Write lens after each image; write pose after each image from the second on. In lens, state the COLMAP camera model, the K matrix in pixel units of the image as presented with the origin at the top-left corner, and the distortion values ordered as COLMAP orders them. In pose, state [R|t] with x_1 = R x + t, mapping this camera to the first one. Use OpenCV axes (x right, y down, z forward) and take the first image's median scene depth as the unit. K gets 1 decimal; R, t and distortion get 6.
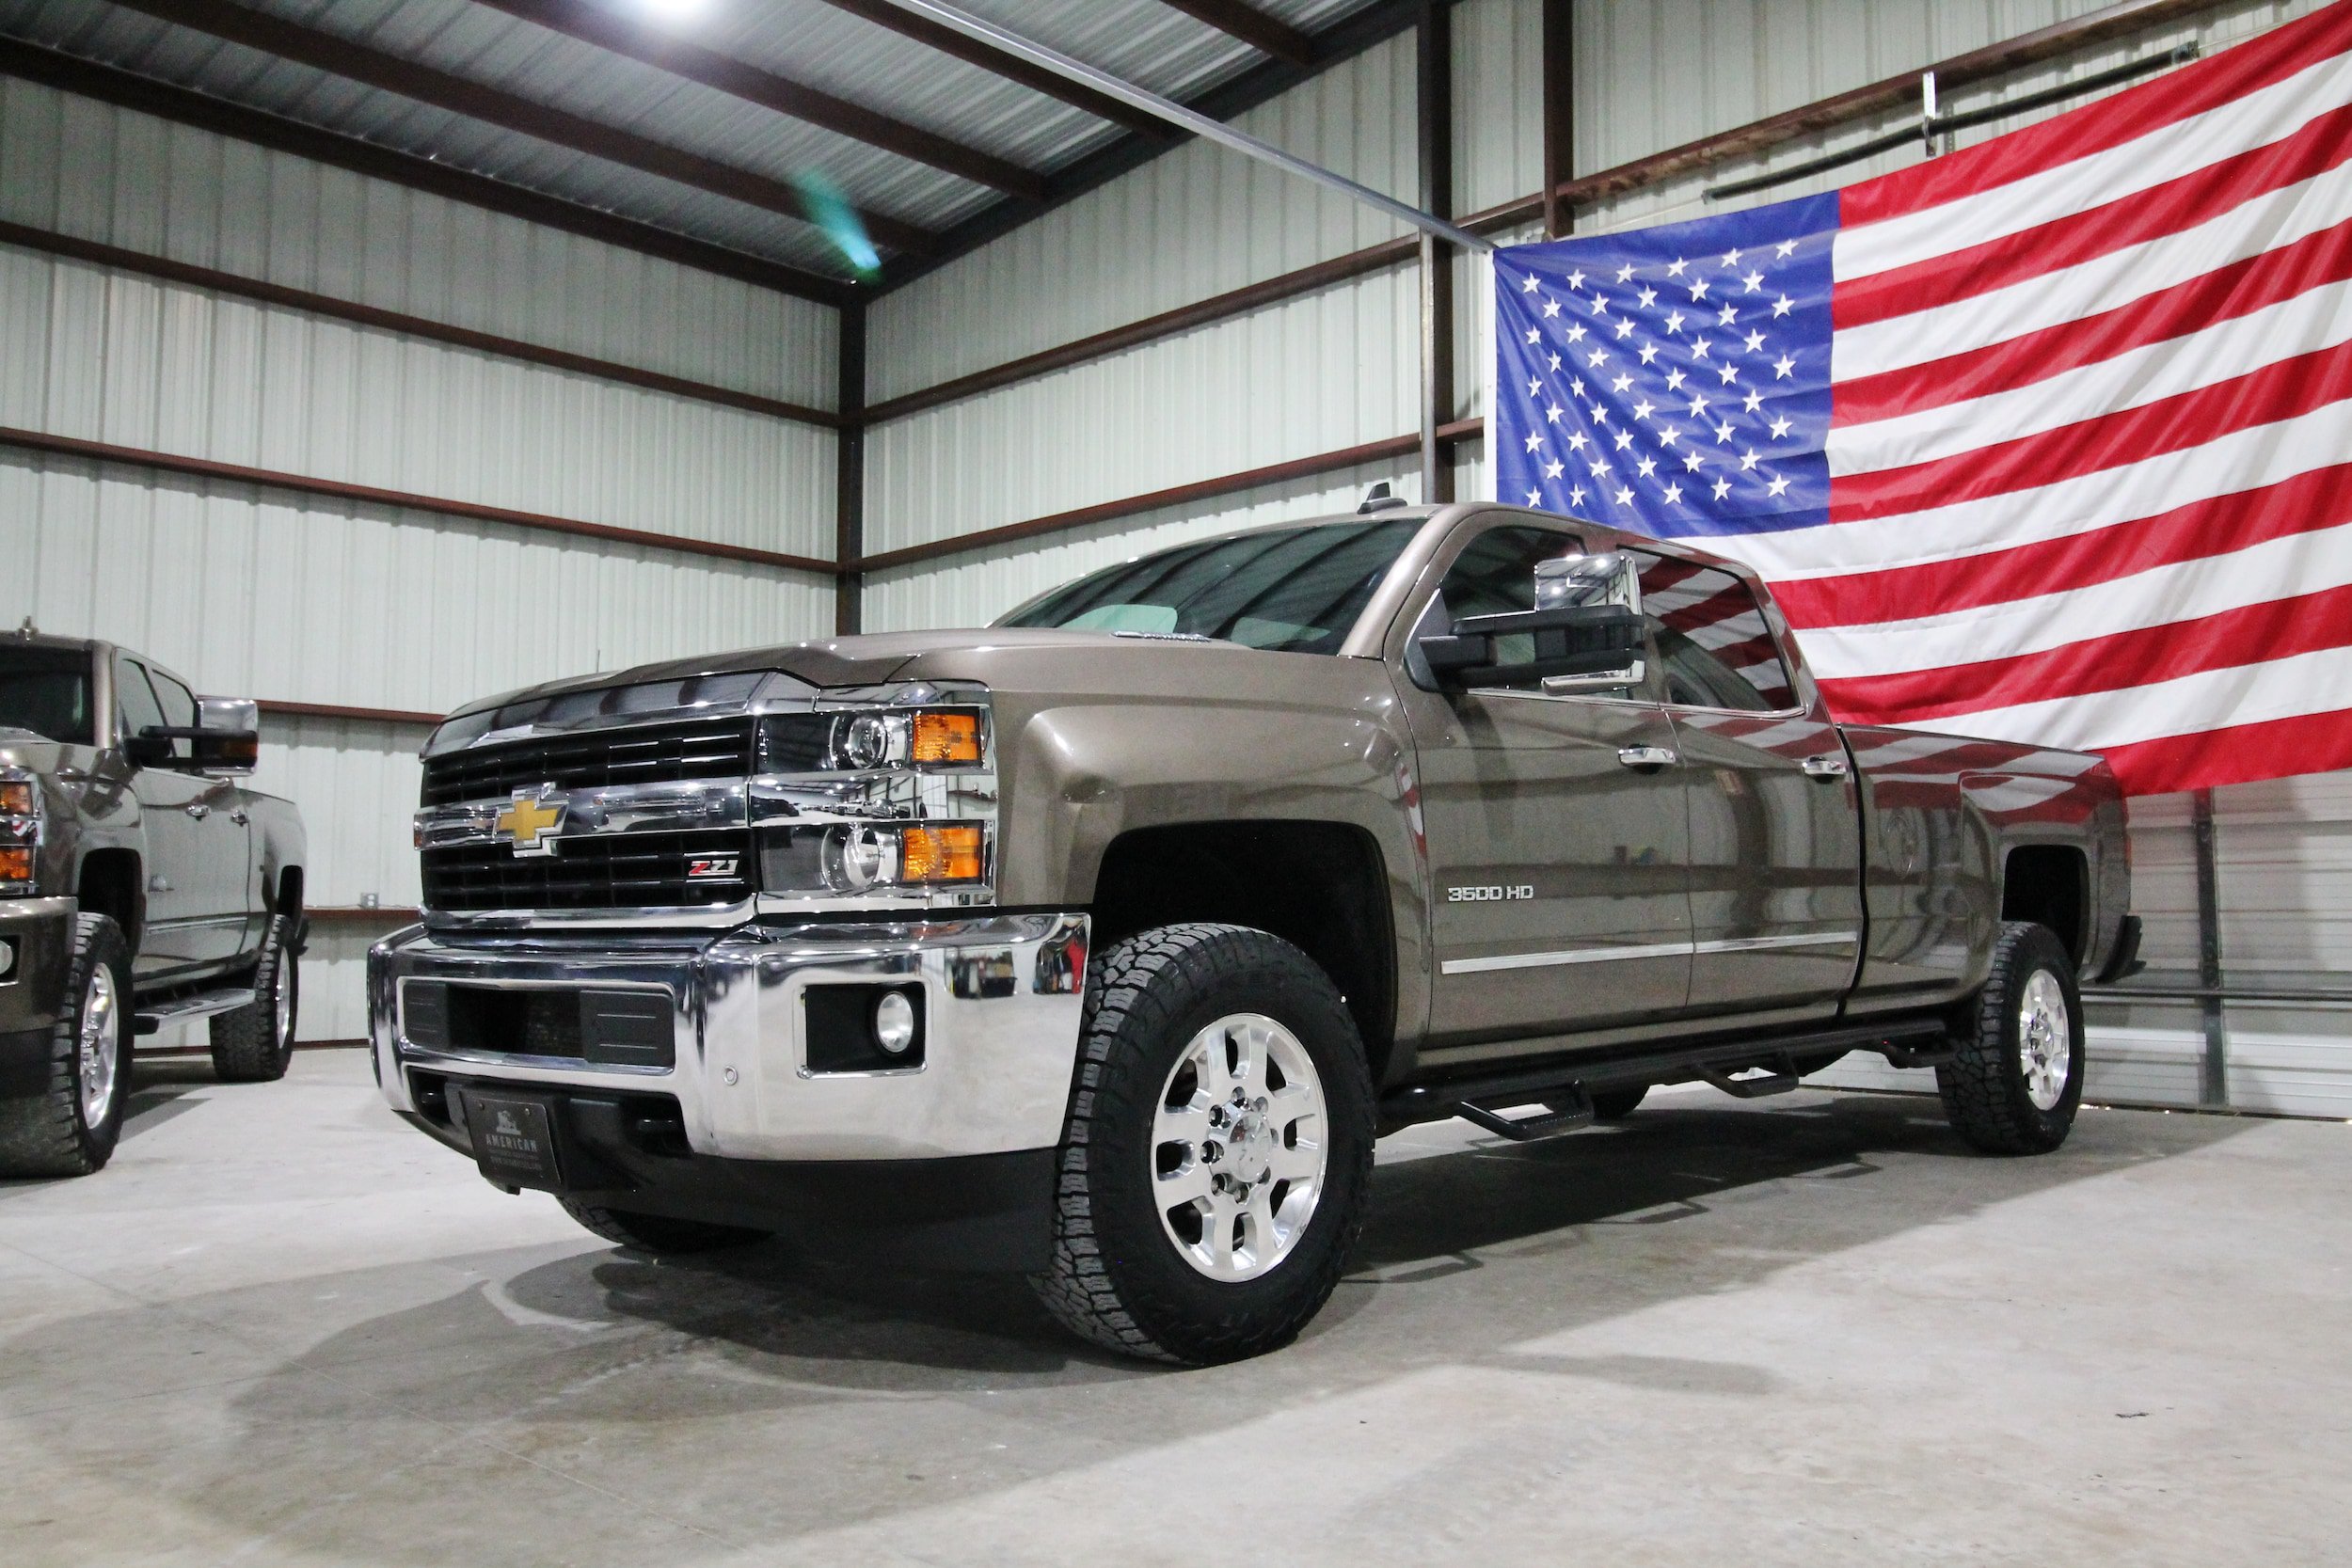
lens RADIAL K [[1862.7, 0, 1168.5], [0, 1862.7, 780.4], [0, 0, 1]] dist [0.010464, -0.002883]
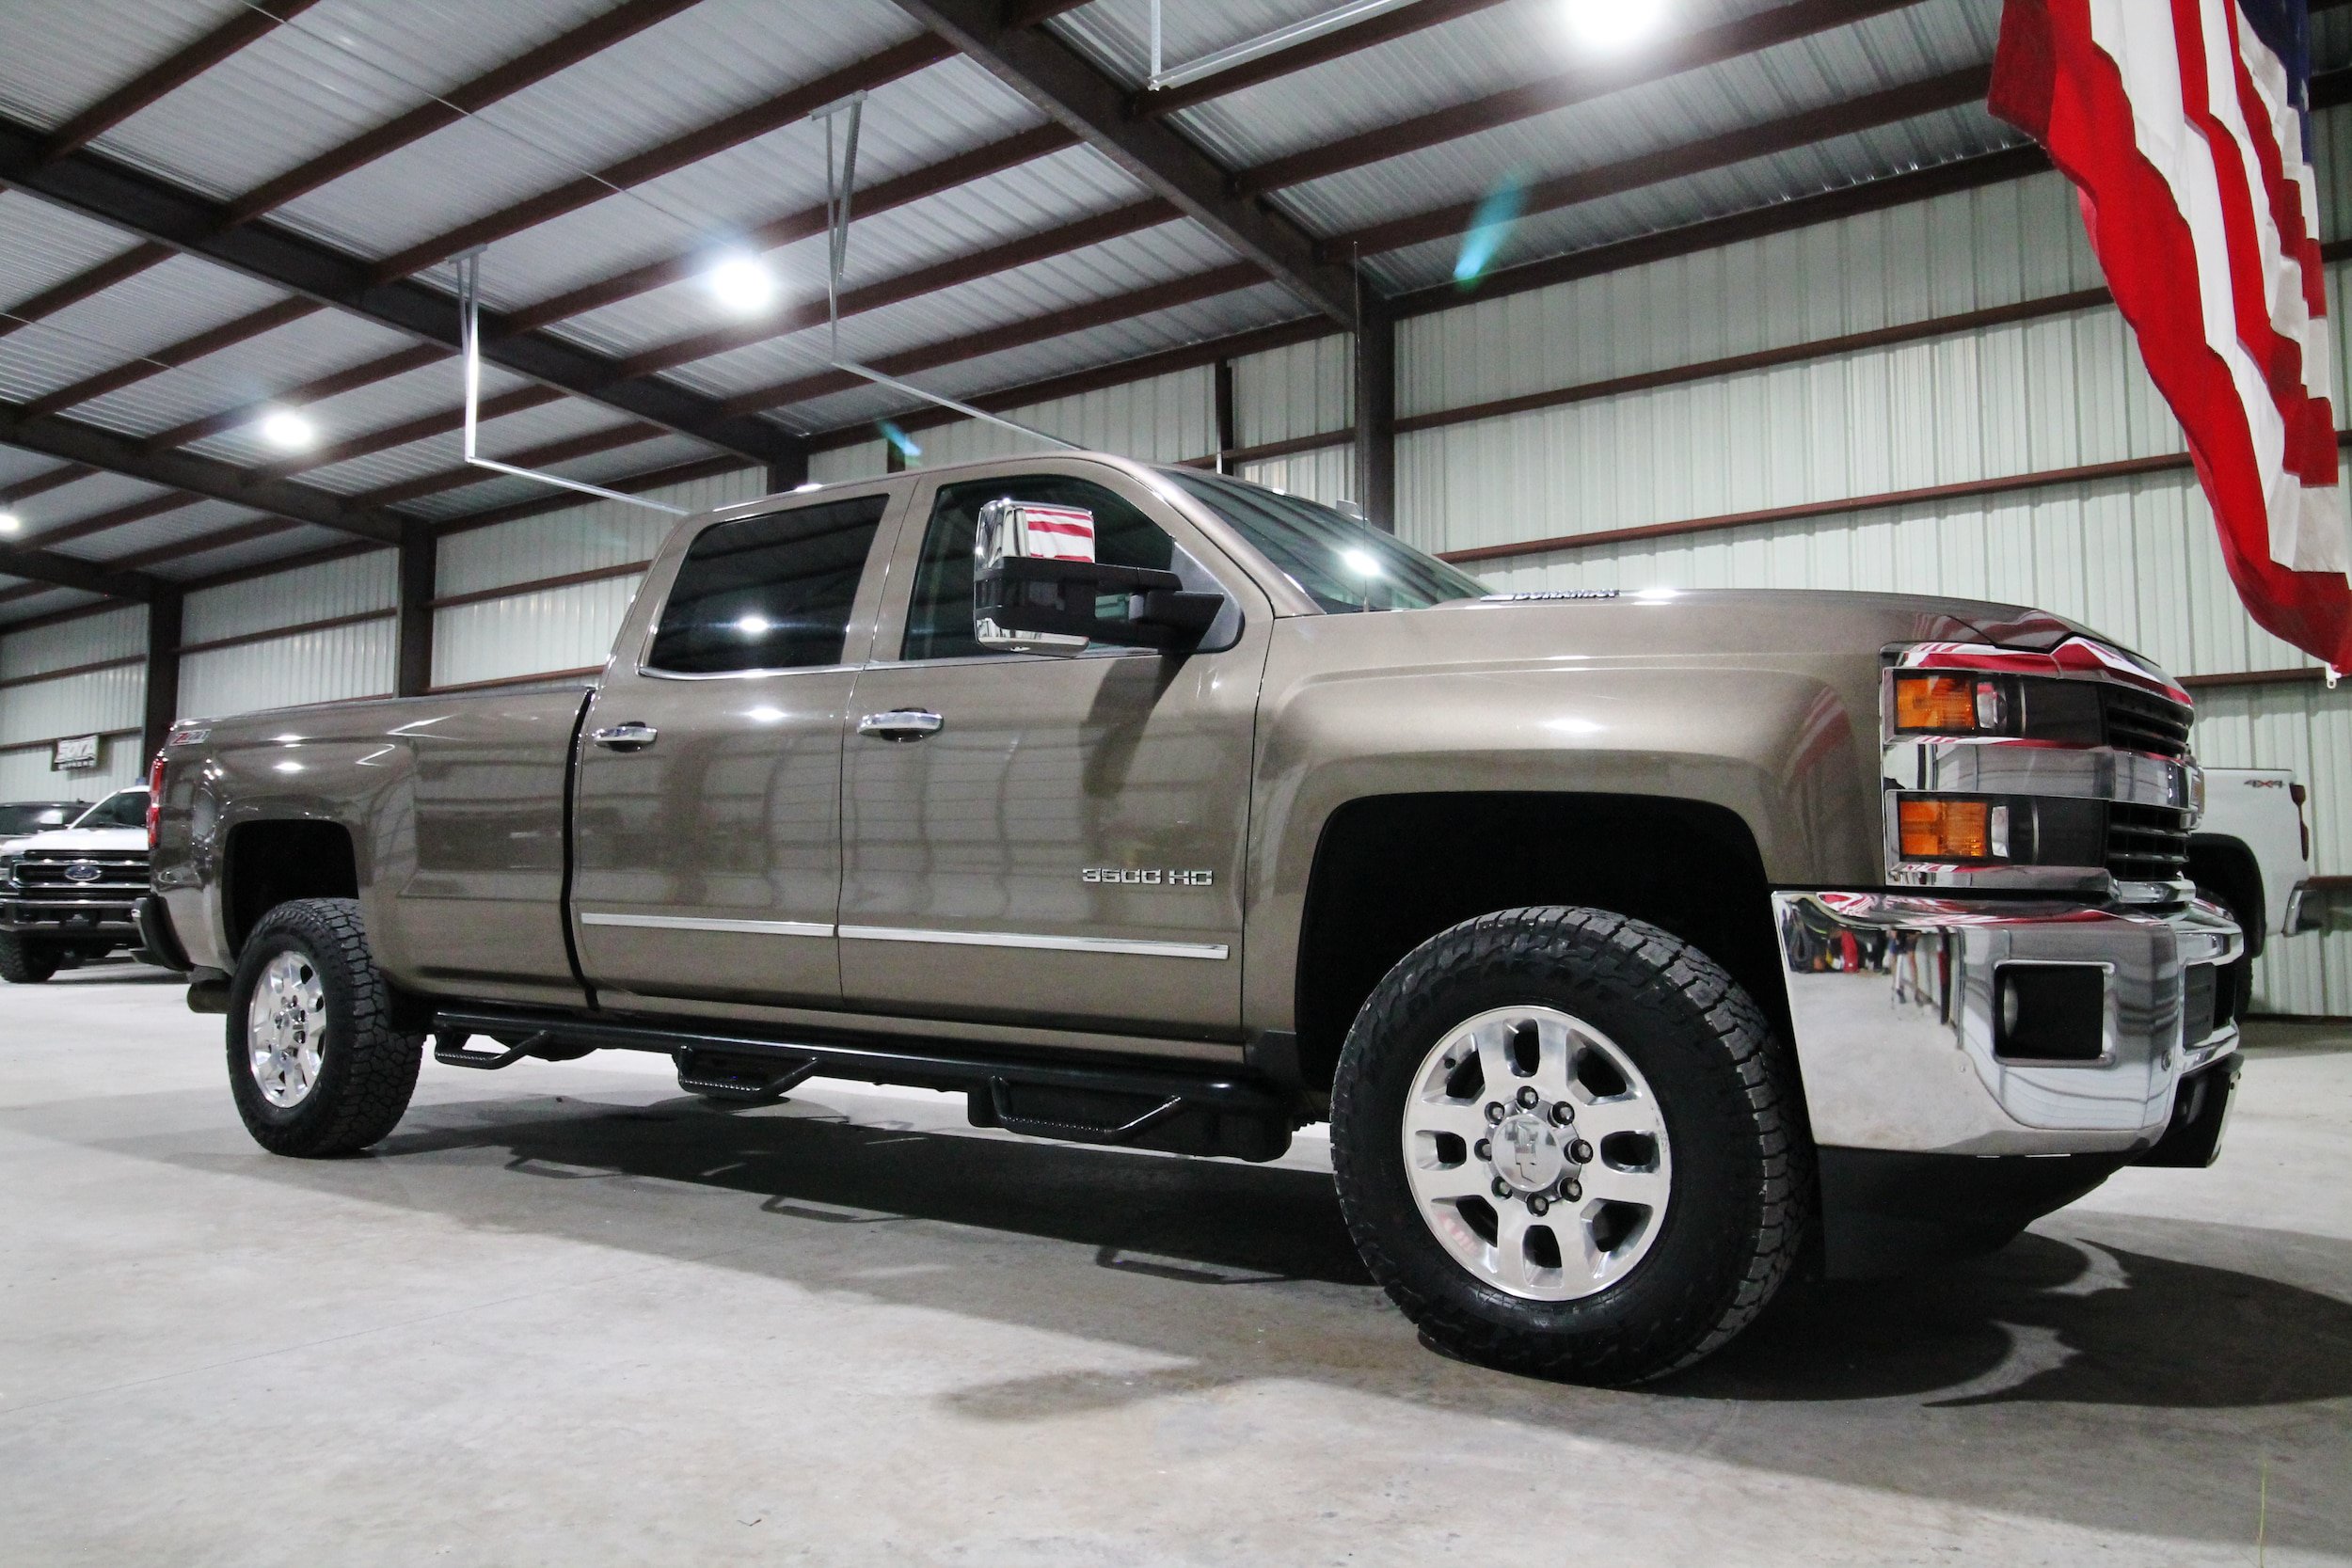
lens RADIAL K [[1640.9, 0, 1188.9], [0, 1640.9, 768.4], [0, 0, 1]] dist [0.005239, -0.002015]
pose [[0.171499, -0.077471, -0.982134, 0.631375], [0.076251, 0.994957, -0.065167, 0.047754], [0.982229, -0.063712, 0.176541, 0.632343]]
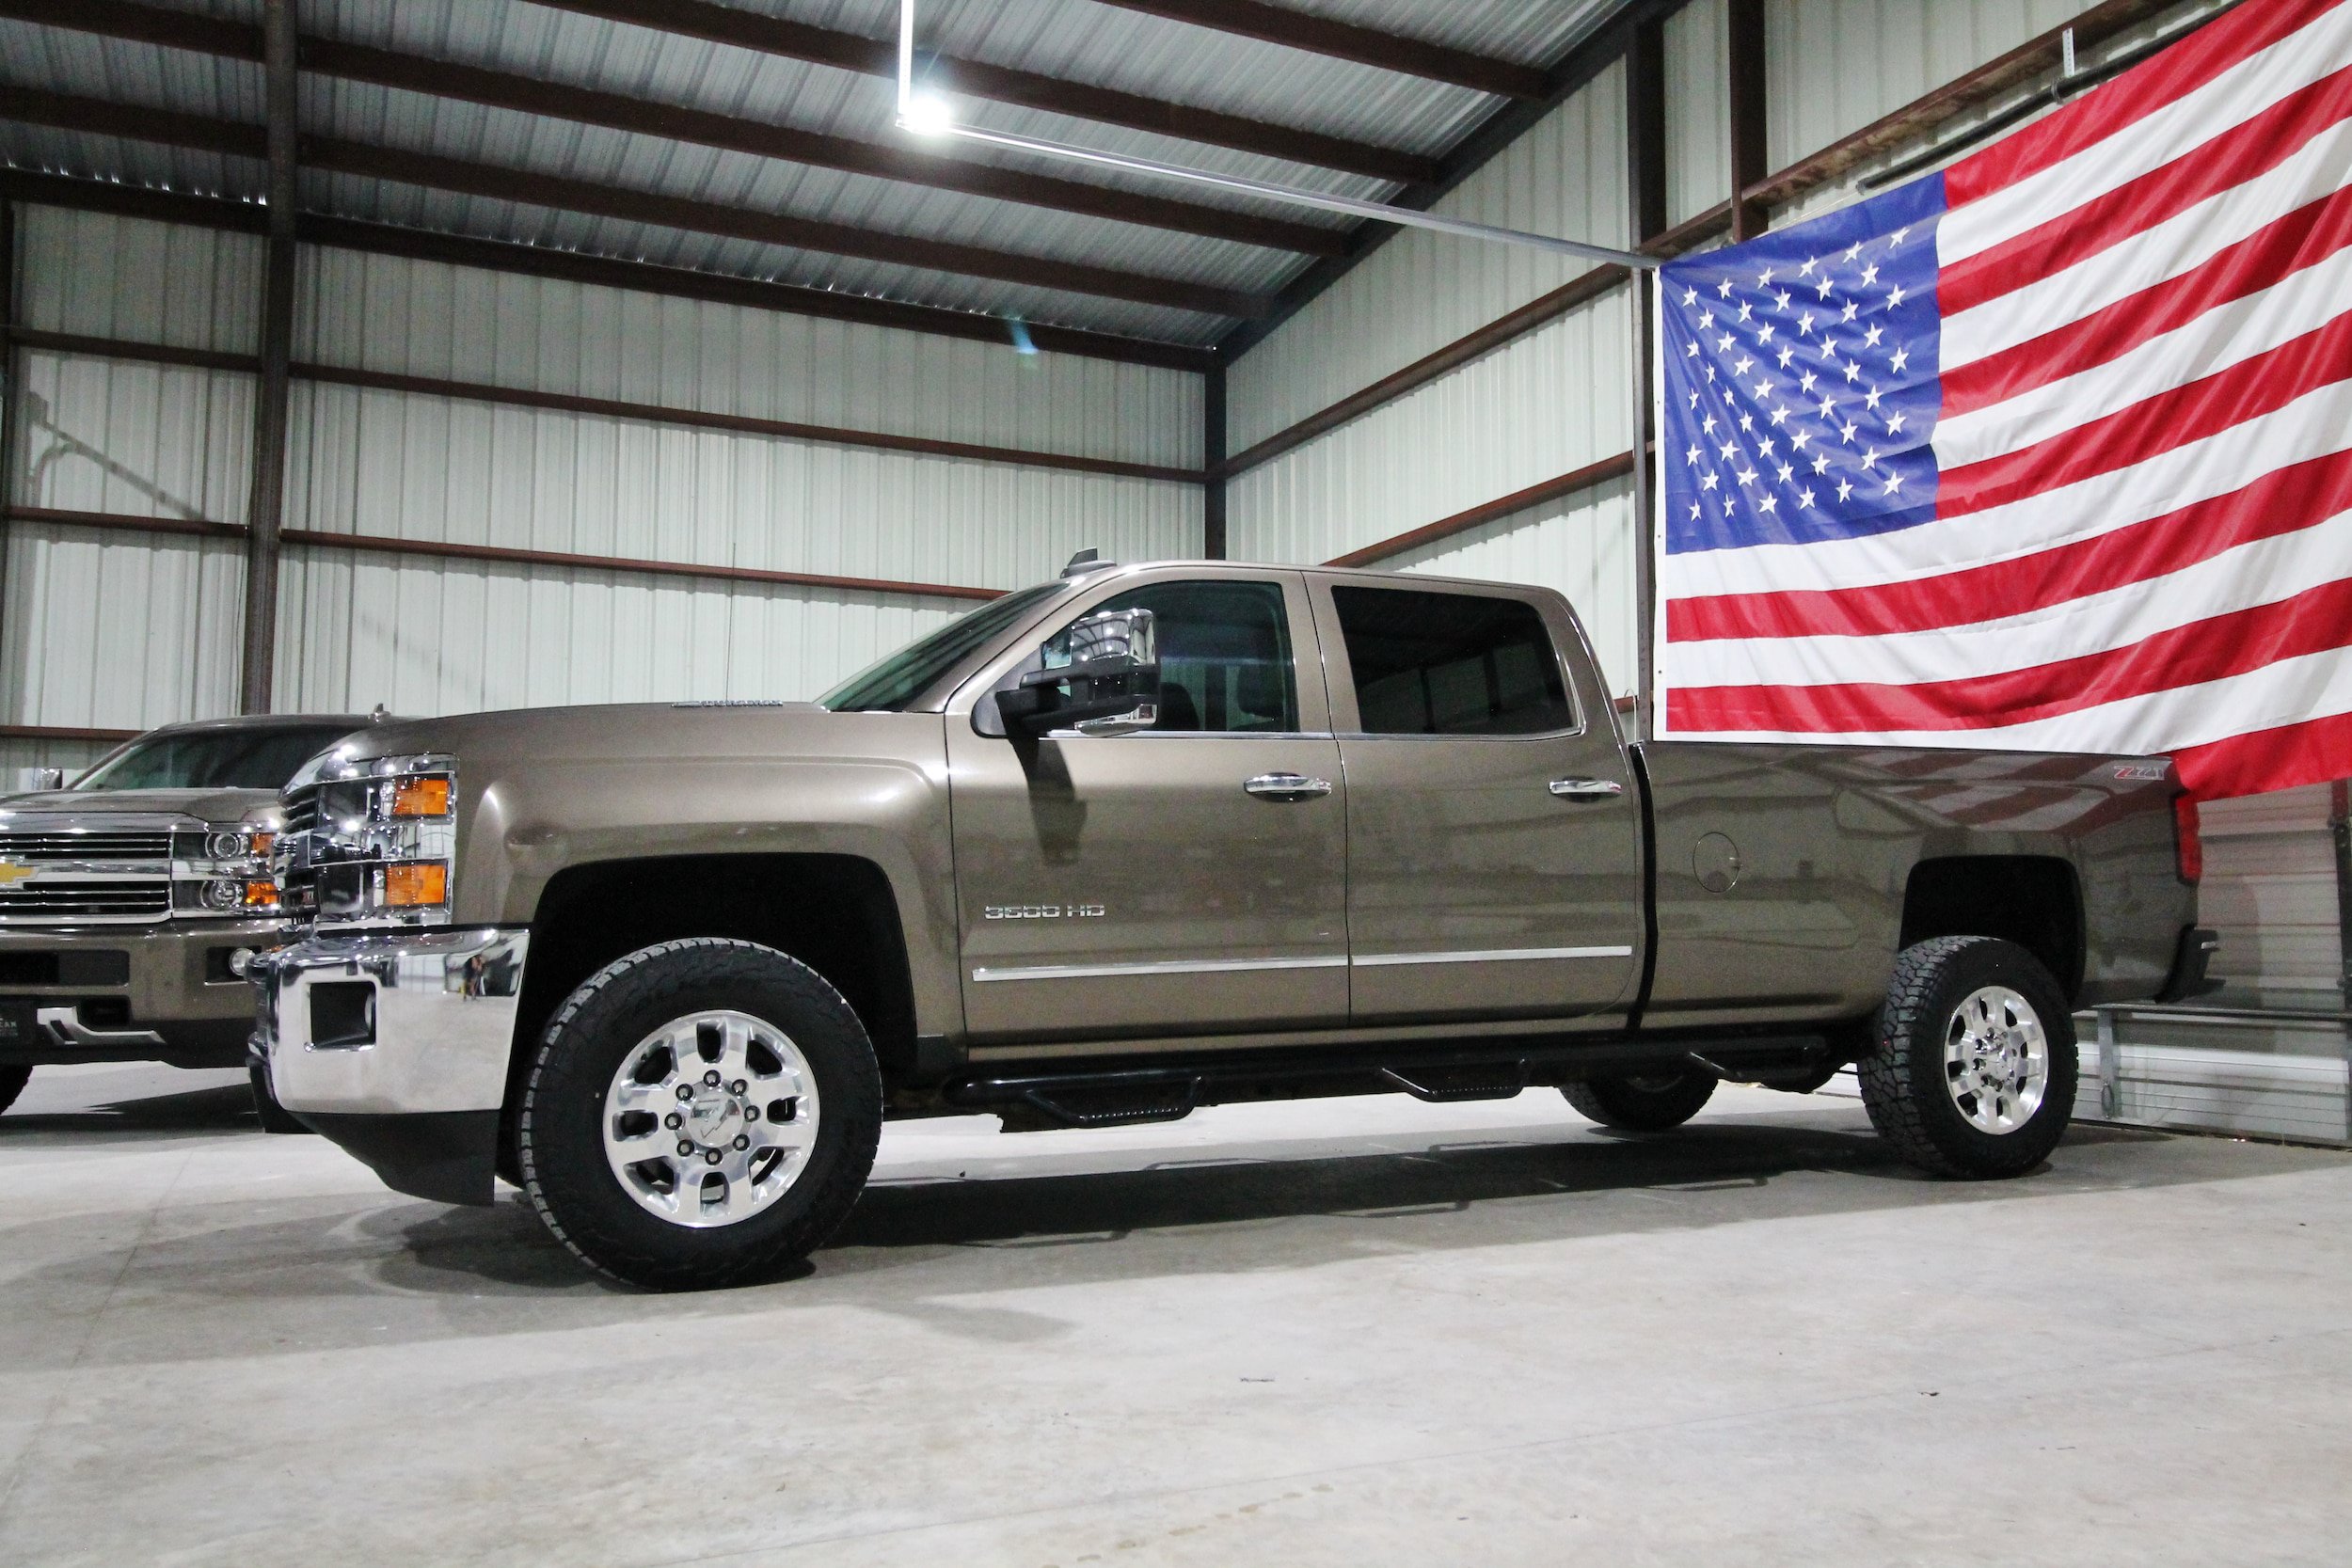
lens RADIAL K [[1824.7, 0, 1176.4], [0, 1824.7, 783.2], [0, 0, 1]] dist [0.008174, -0.006107]
pose [[0.939121, -0.028706, -0.342384, 0.285576], [0.026028, 0.999584, -0.012415, -0.001085], [0.342598, 0.002748, 0.939478, -0.013237]]
